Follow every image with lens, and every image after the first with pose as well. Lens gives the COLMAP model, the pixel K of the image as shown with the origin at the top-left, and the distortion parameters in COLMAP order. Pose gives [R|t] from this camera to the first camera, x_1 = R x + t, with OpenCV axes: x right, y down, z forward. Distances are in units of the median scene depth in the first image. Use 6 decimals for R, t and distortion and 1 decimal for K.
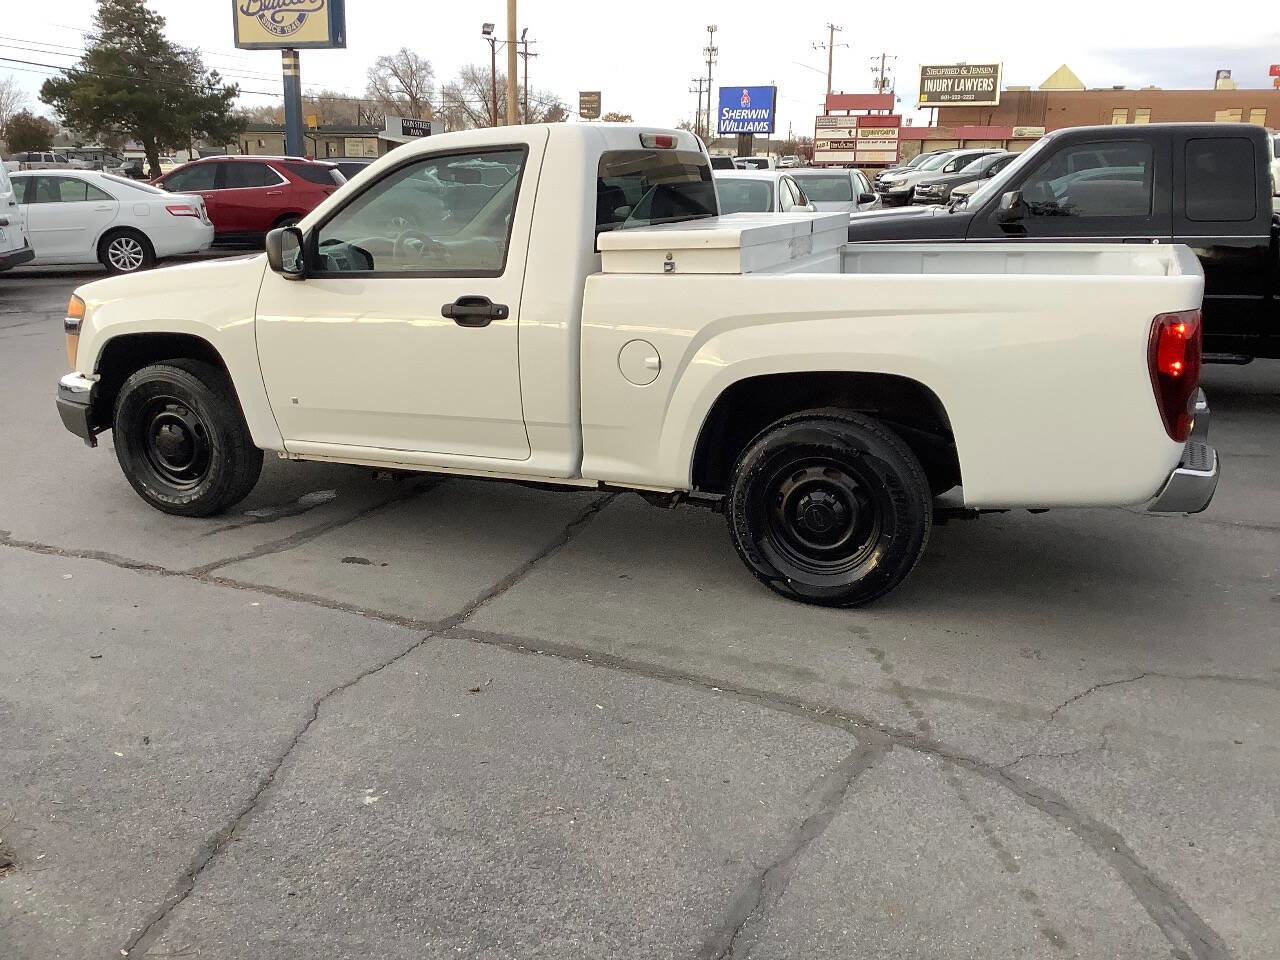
lens RADIAL K [[1154.6, 0, 636.6], [0, 1154.6, 477.7], [0, 0, 1]] dist [0.102205, -0.176743]
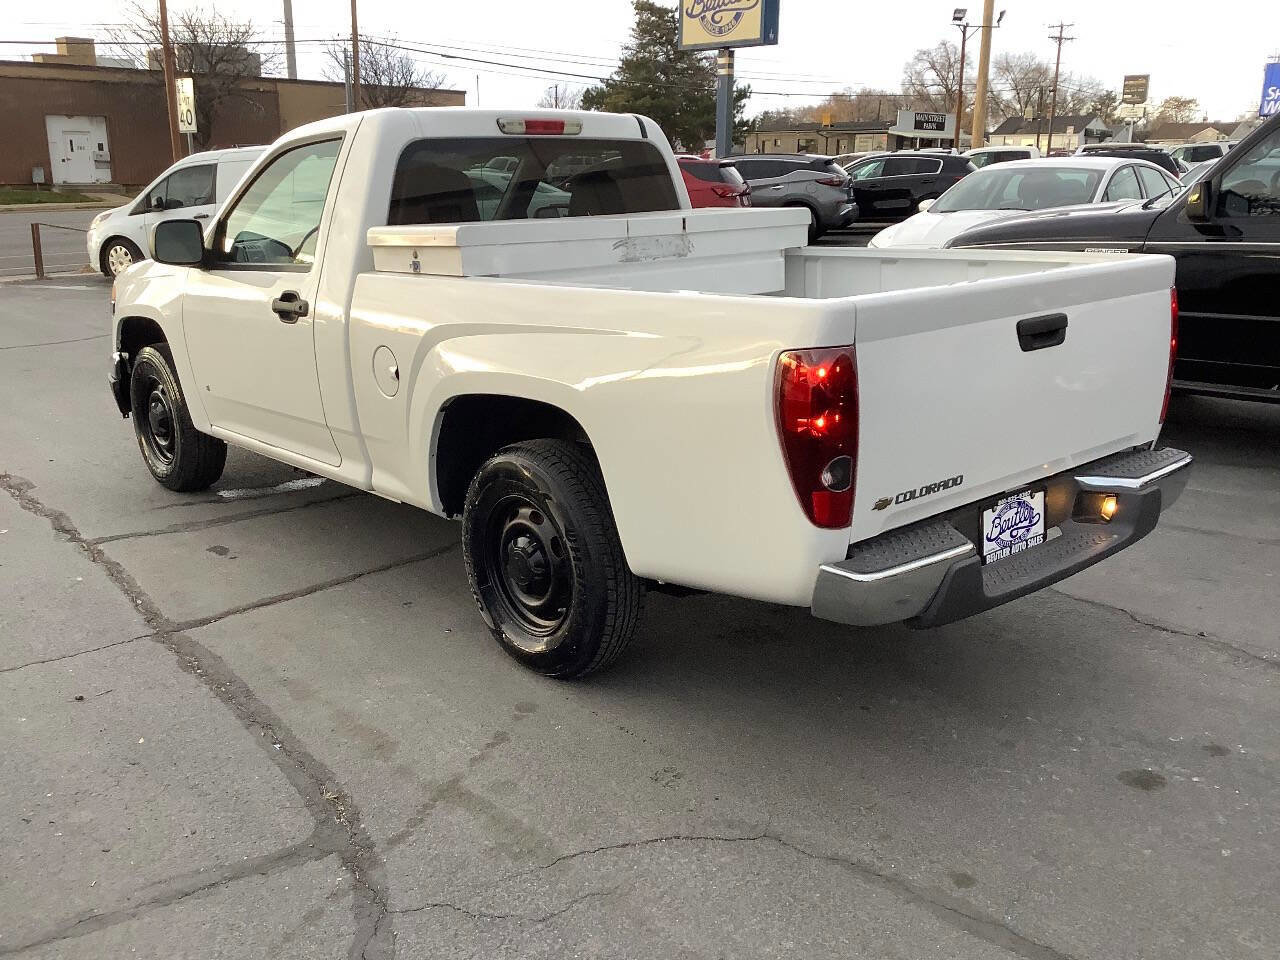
lens RADIAL K [[1154.6, 0, 636.6], [0, 1154.6, 477.7], [0, 0, 1]] dist [0.102205, -0.176743]
pose [[0.904151, 0.099957, -0.415355, 0.306355], [-0.098486, 0.994824, 0.025023, -0.031843], [0.415706, 0.018282, 0.909315, 0.141412]]
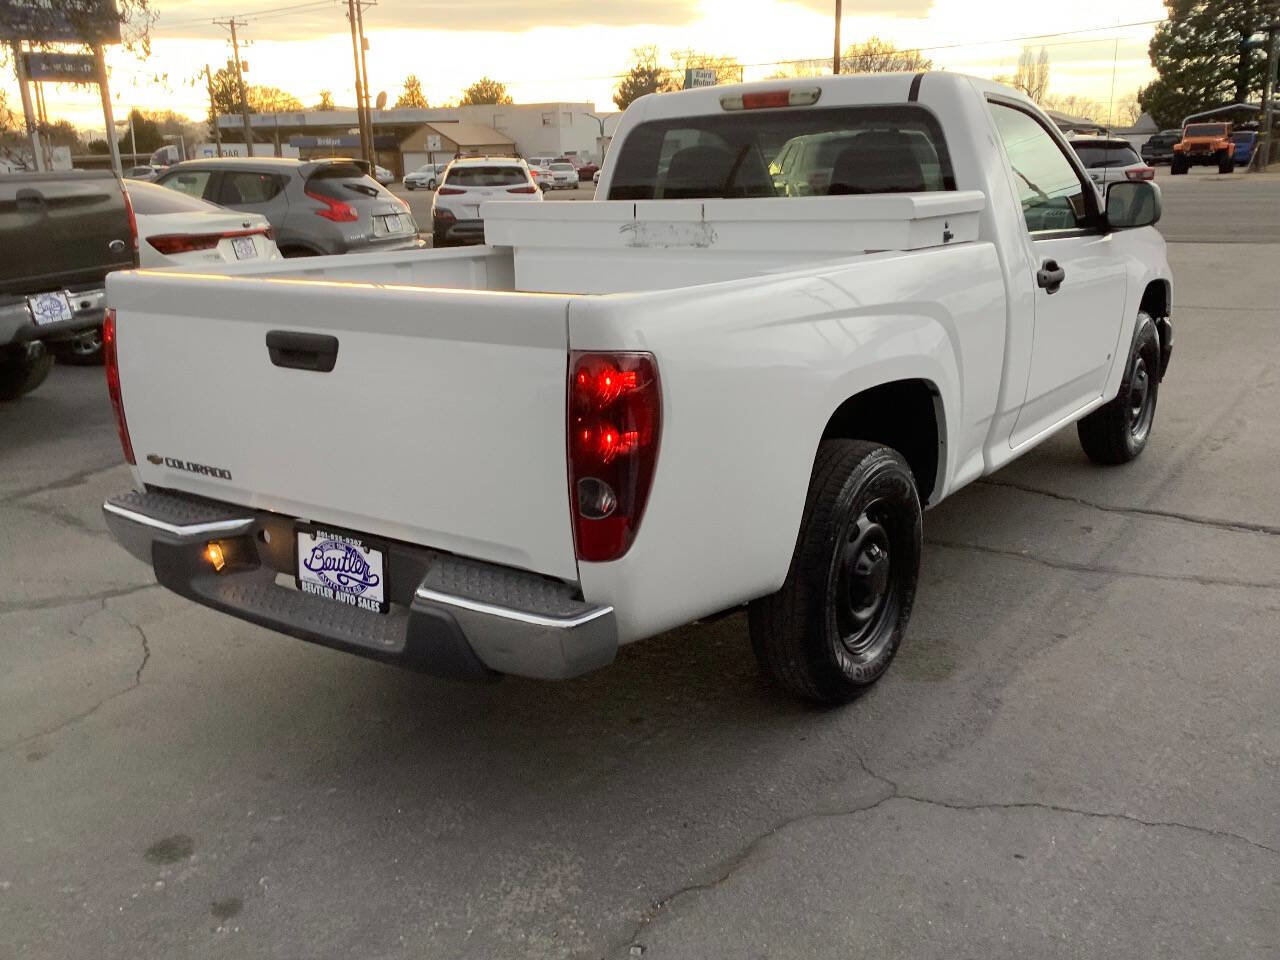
lens RADIAL K [[1133.1, 0, 640.0], [0, 1133.1, 480.0], [0, 0, 1]] dist [0.124797, -0.159321]
pose [[-0.189835, 0.273091, -0.943072, 0.561623], [-0.232655, 0.920668, 0.313436, -0.173487], [0.953852, 0.278912, -0.111239, 0.683774]]
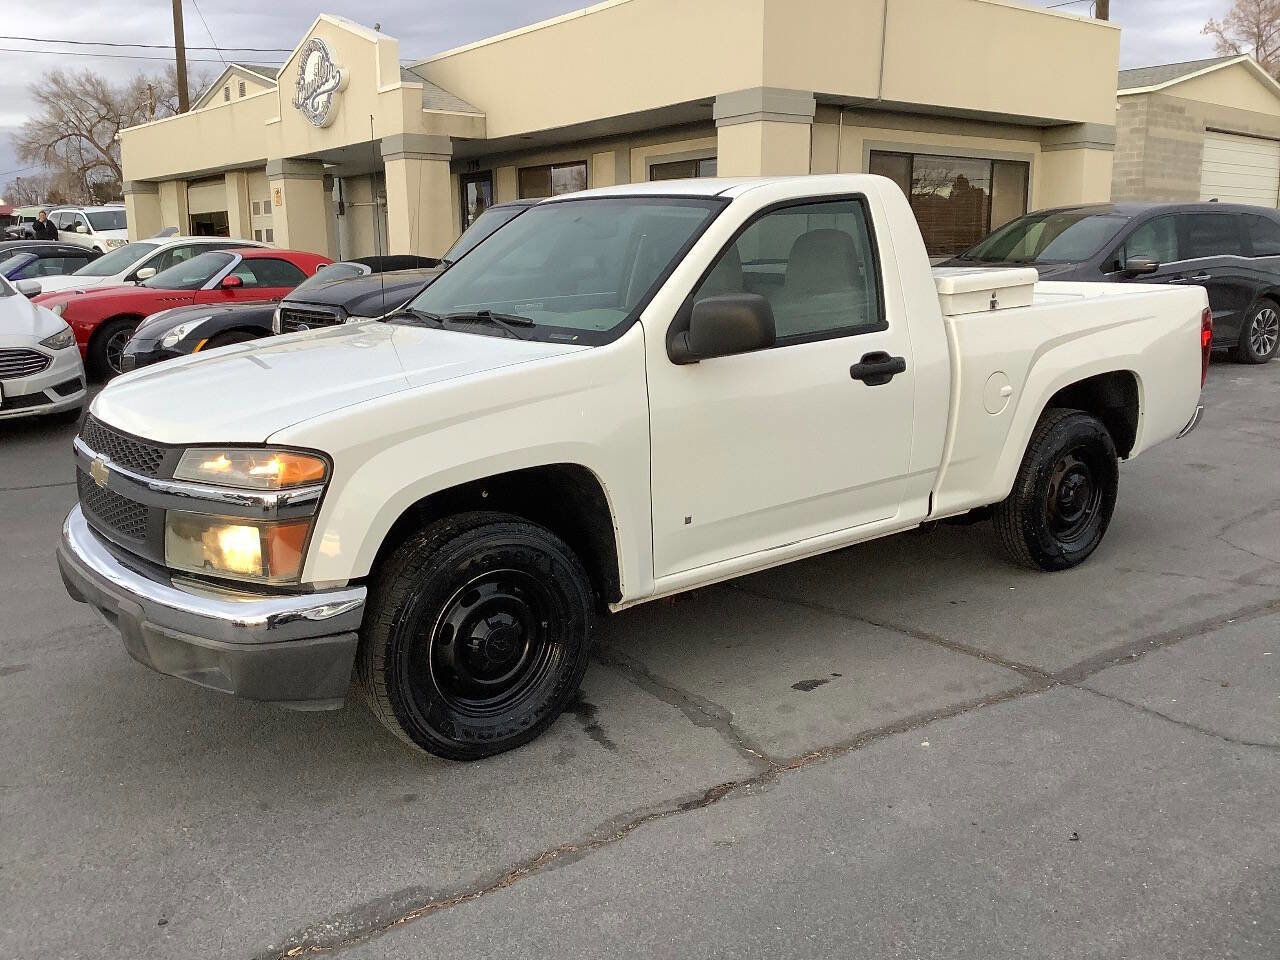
lens RADIAL K [[1152.3, 0, 640.0], [0, 1152.3, 480.0], [0, 0, 1]] dist [0.112355, -0.207181]
pose [[0.477224, -0.184097, 0.859282, -0.603331], [0.235566, 0.968824, 0.076738, -0.099483], [-0.846620, 0.165796, 0.505713, 0.405080]]
